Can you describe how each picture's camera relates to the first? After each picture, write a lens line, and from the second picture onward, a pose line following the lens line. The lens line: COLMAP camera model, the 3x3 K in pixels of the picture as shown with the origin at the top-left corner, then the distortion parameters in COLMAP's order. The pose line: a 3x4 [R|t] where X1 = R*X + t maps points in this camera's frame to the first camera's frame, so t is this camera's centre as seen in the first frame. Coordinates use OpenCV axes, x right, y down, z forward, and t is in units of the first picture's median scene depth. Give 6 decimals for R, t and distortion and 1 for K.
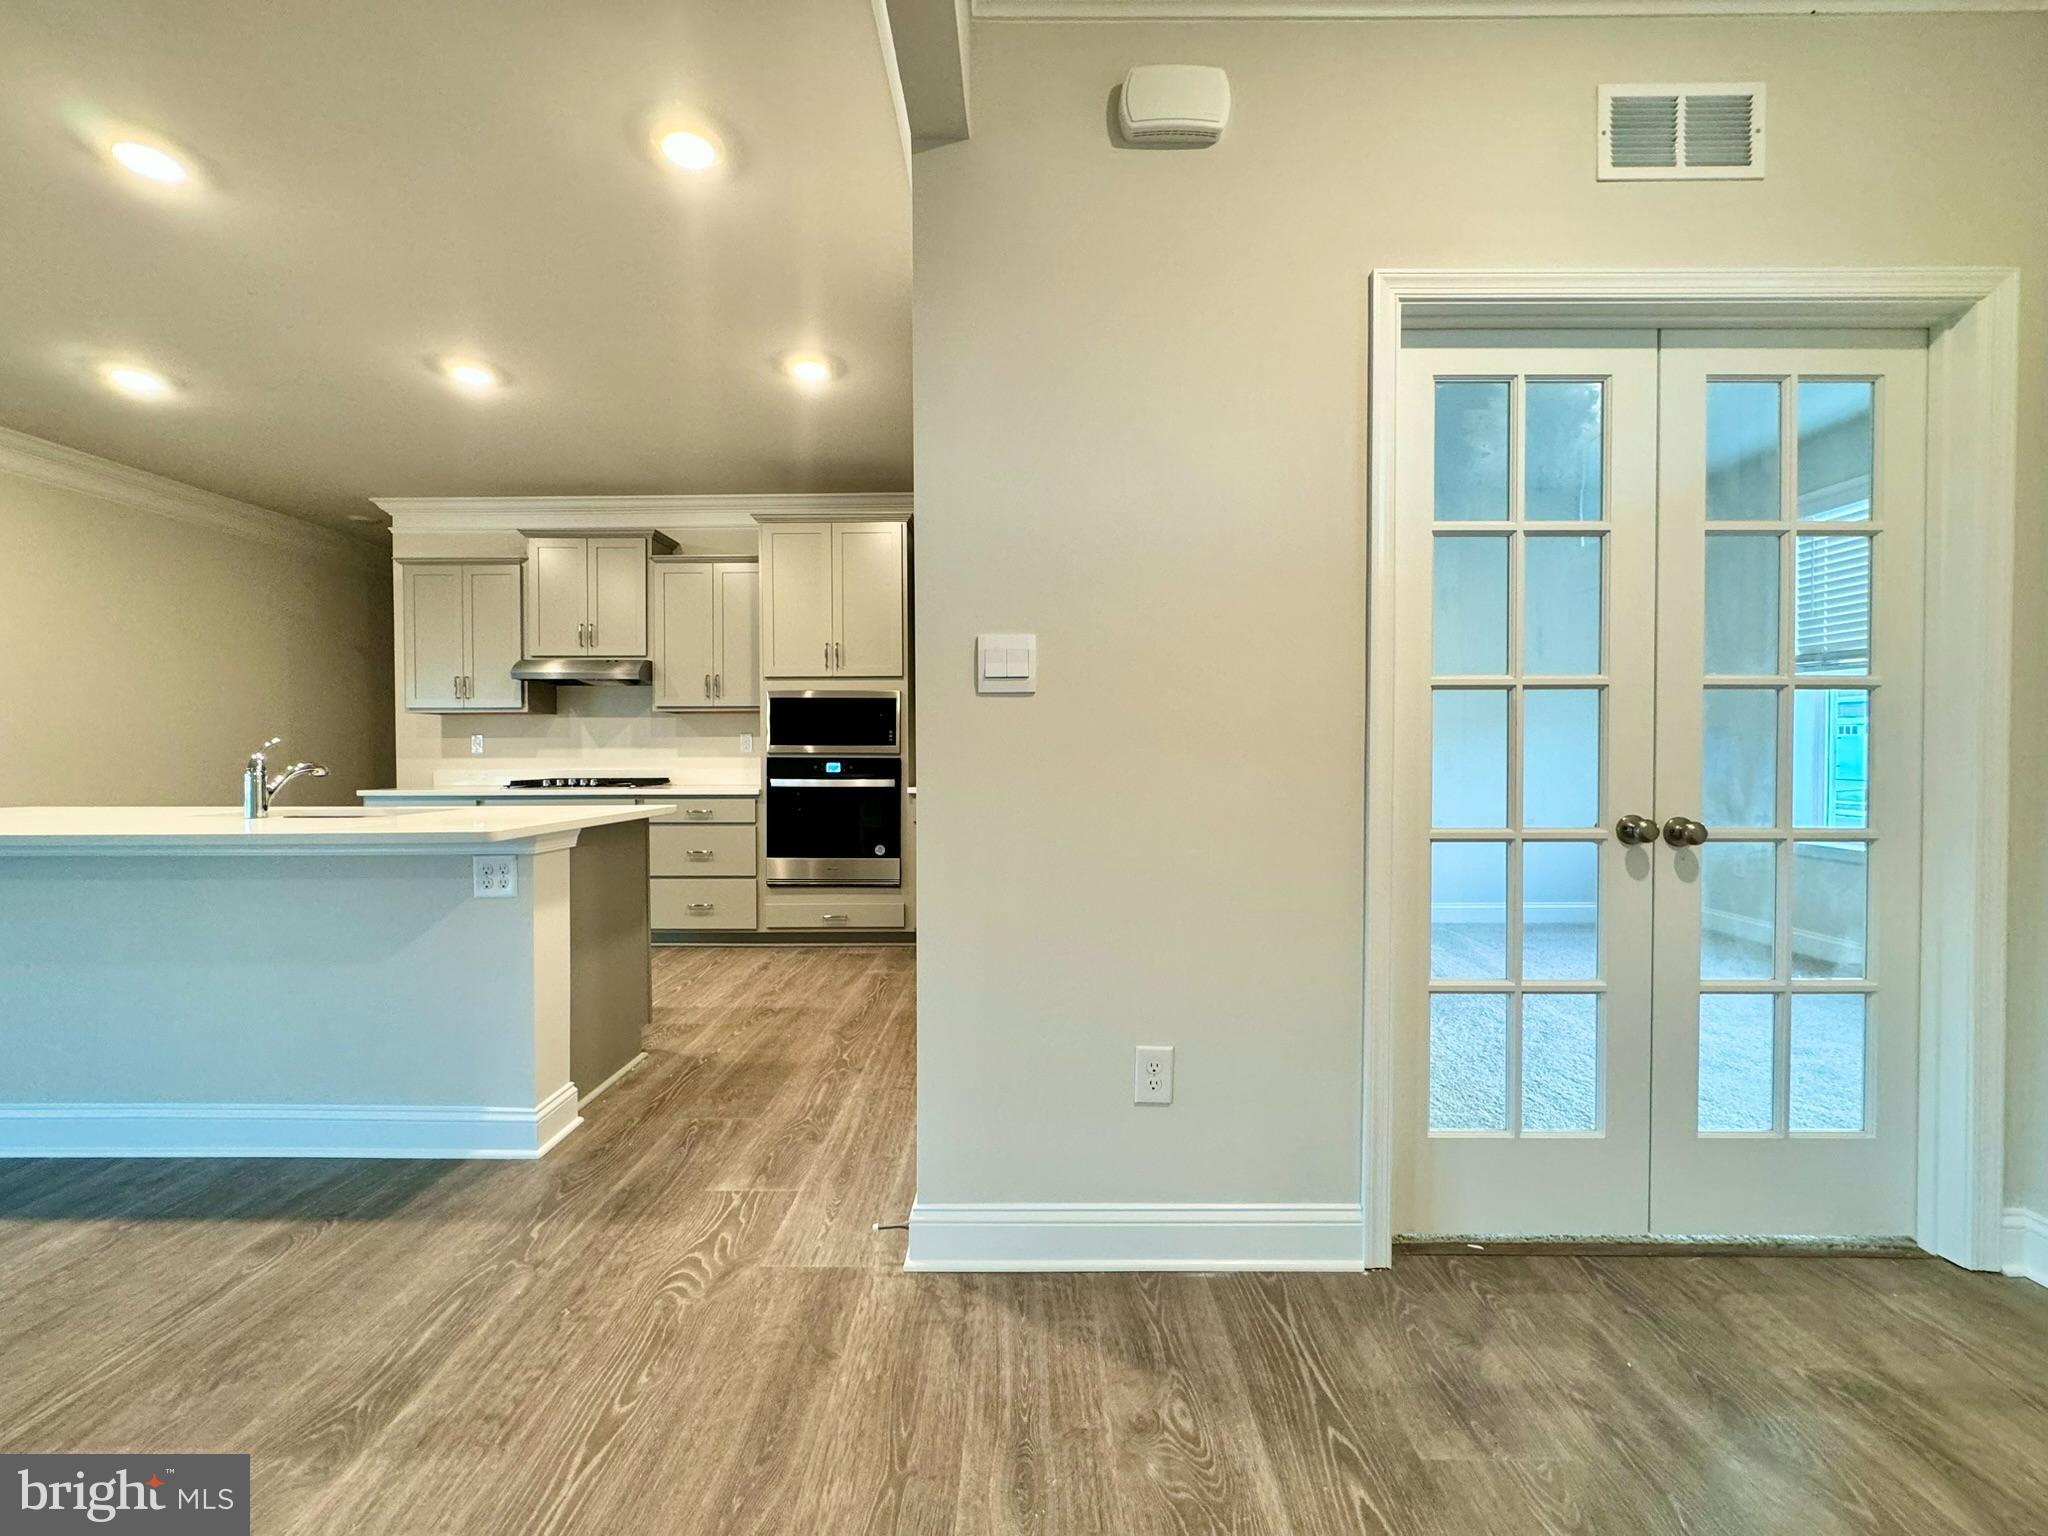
lens RADIAL K [[803.2, 0, 983.4], [0, 803.2, 770.9], [0, 0, 1]] dist [0.010608, 0.000182]
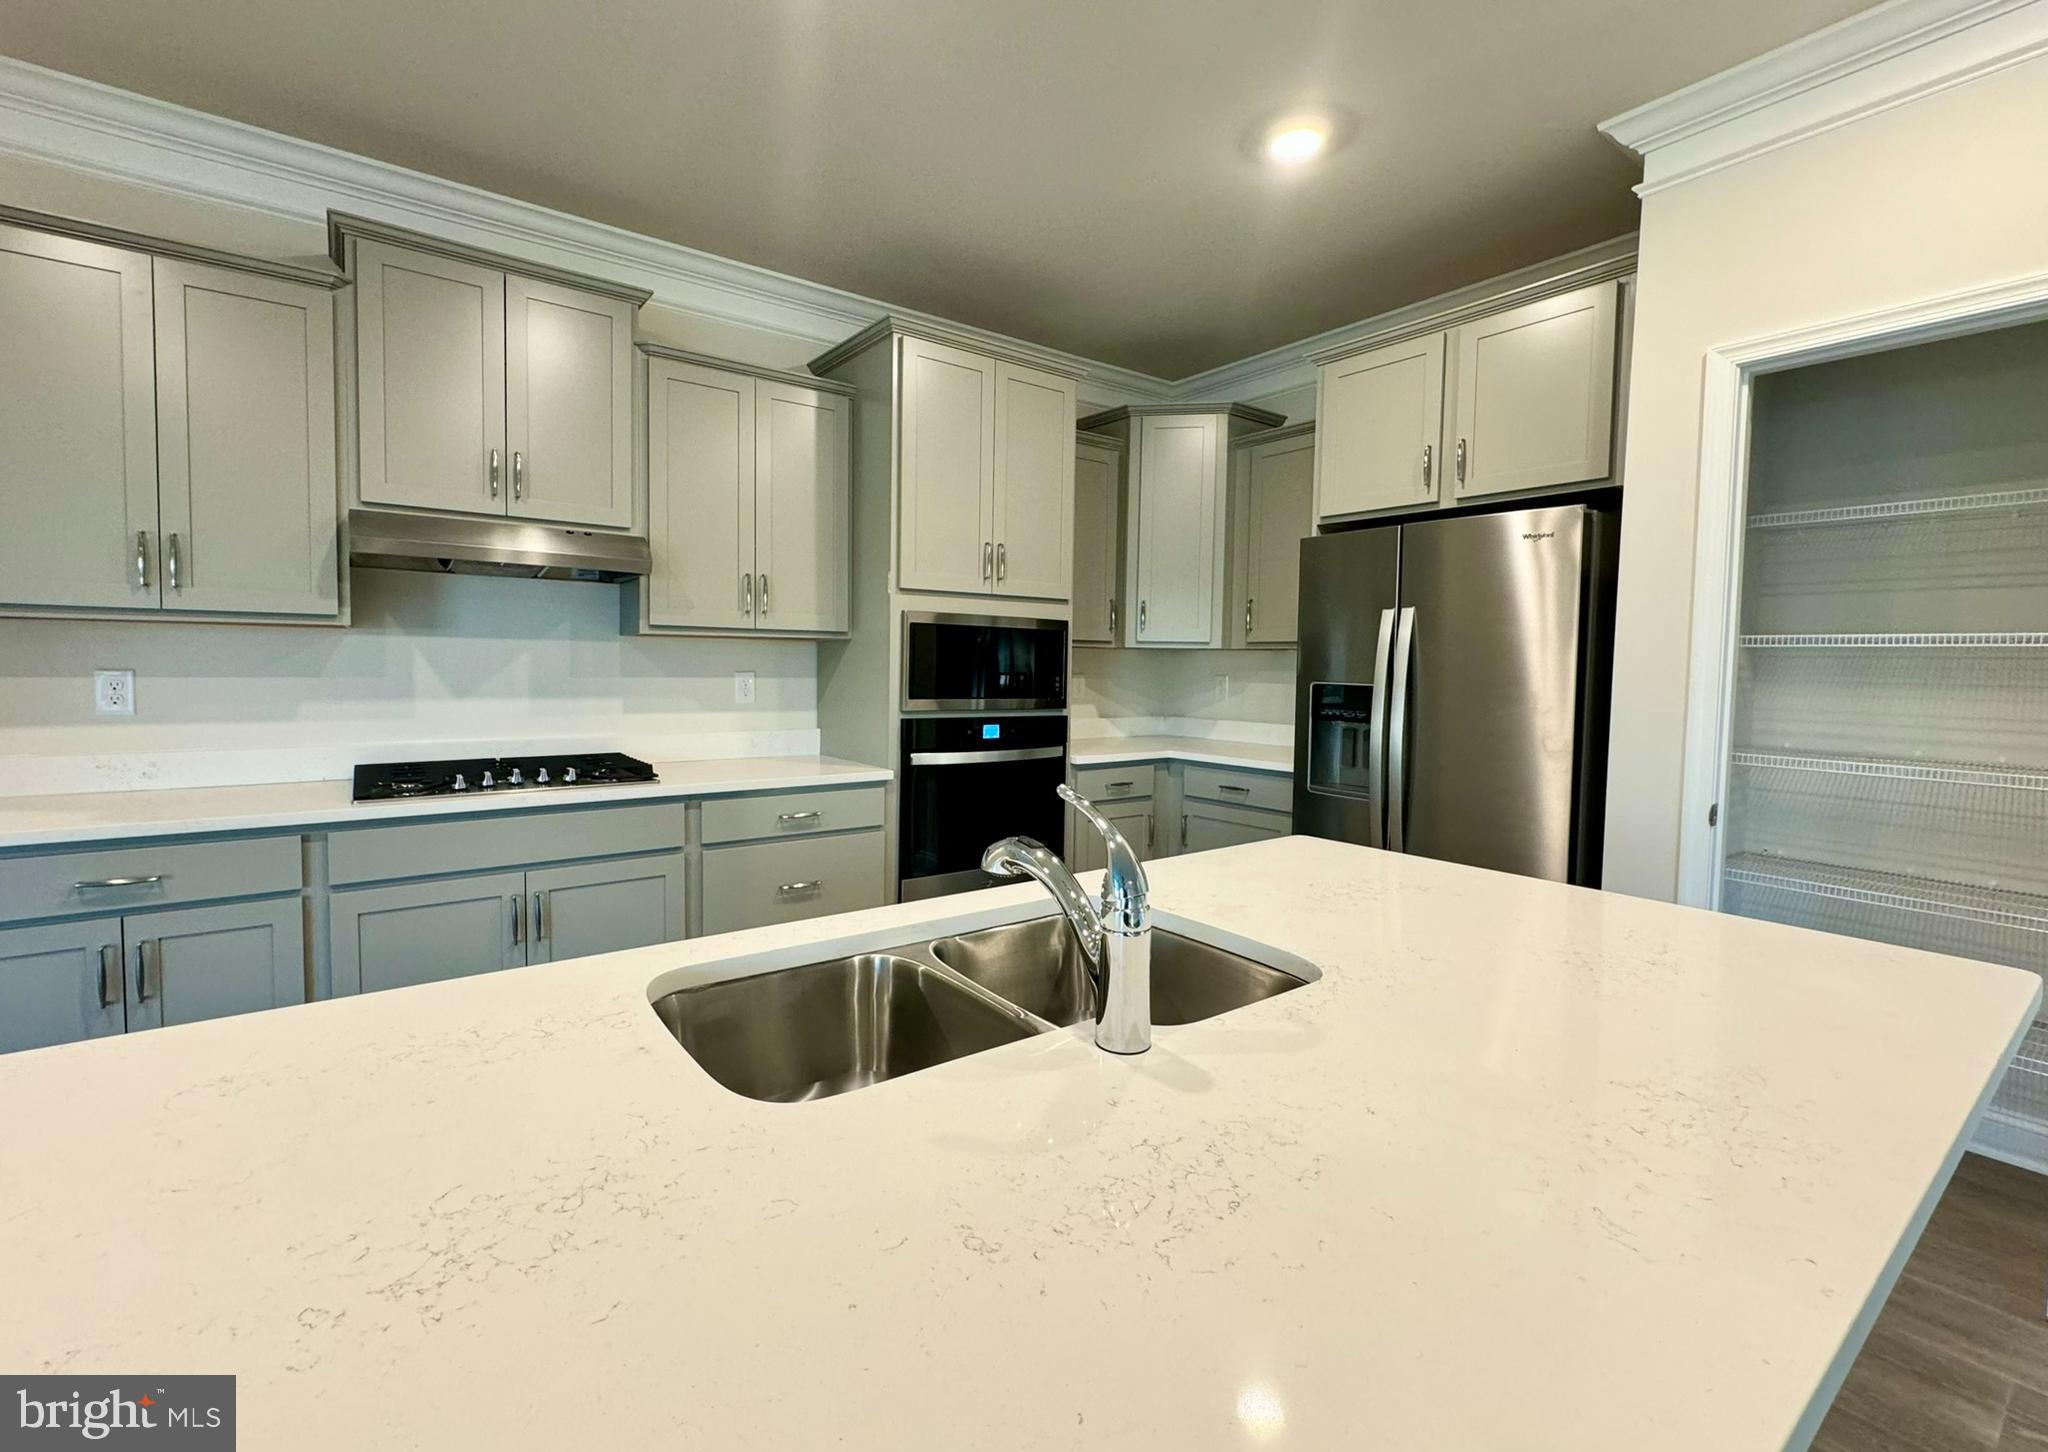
lens RADIAL K [[890.0, 0, 983.0], [0, 890.0, 702.8], [0, 0, 1]] dist [0.000078, -0.001463]
pose [[0.792911, -0.012528, 0.609209, -0.633397], [-0.001834, 0.999735, 0.022945, -0.044994], [-0.609335, -0.019311, 0.792678, 0.419784]]
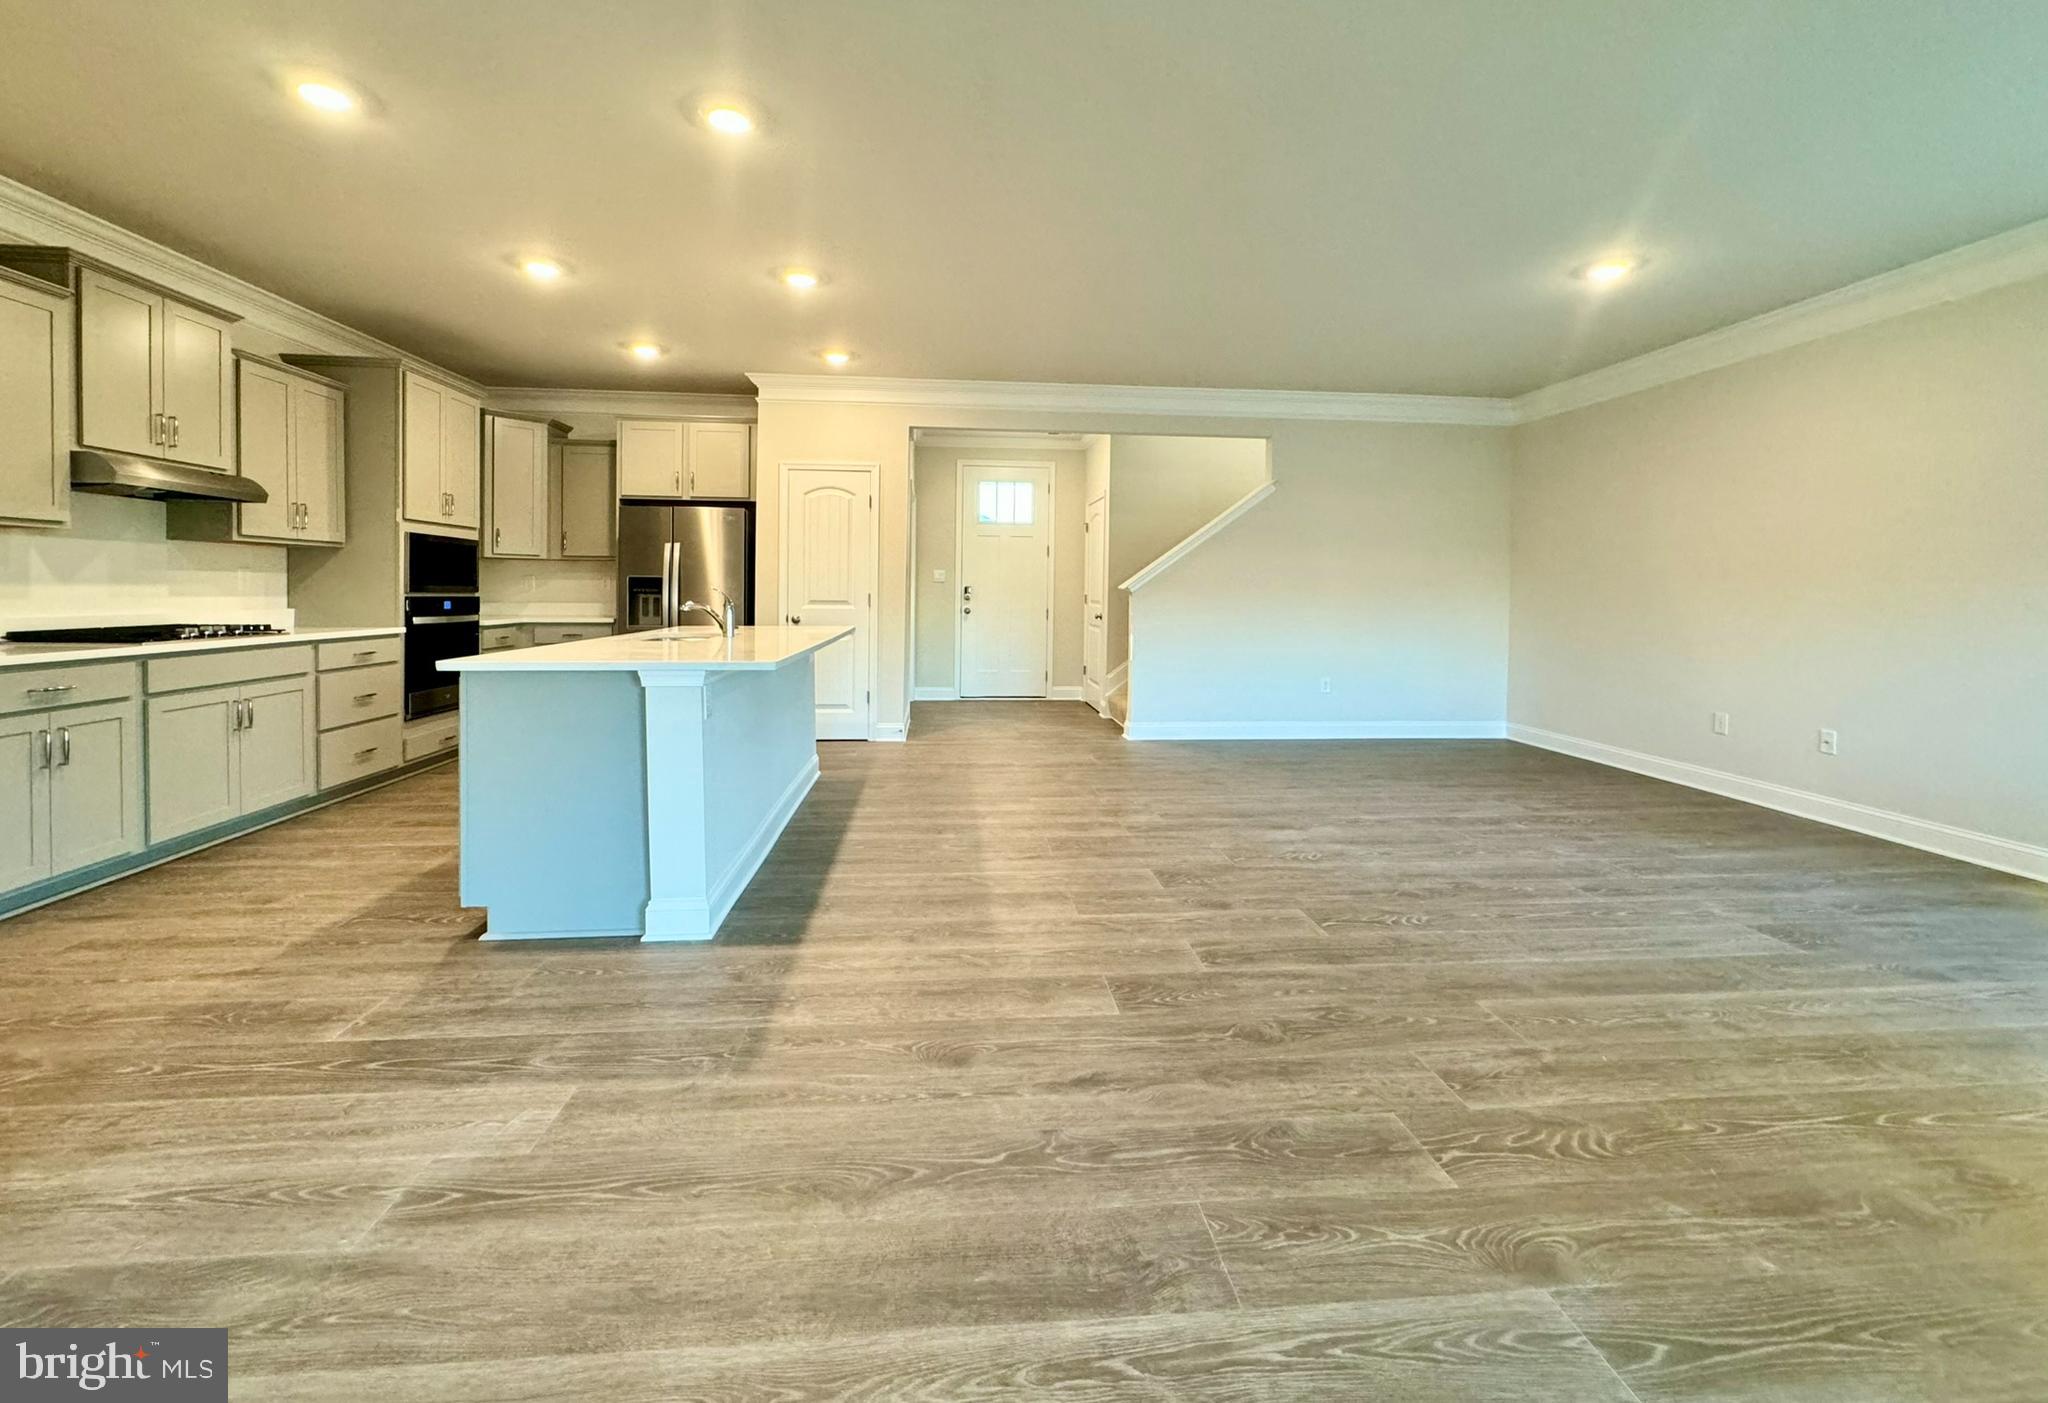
lens RADIAL K [[846.3, 0, 1026.8], [0, 846.3, 608.8], [0, 0, 1]] dist [-0.002999, 0.000694]
pose [[-0.130639, -0.018960, 0.991249, -1.441001], [0.016227, 0.999642, 0.021260, -0.011472], [-0.991297, 0.018862, -0.130285, 0.353739]]
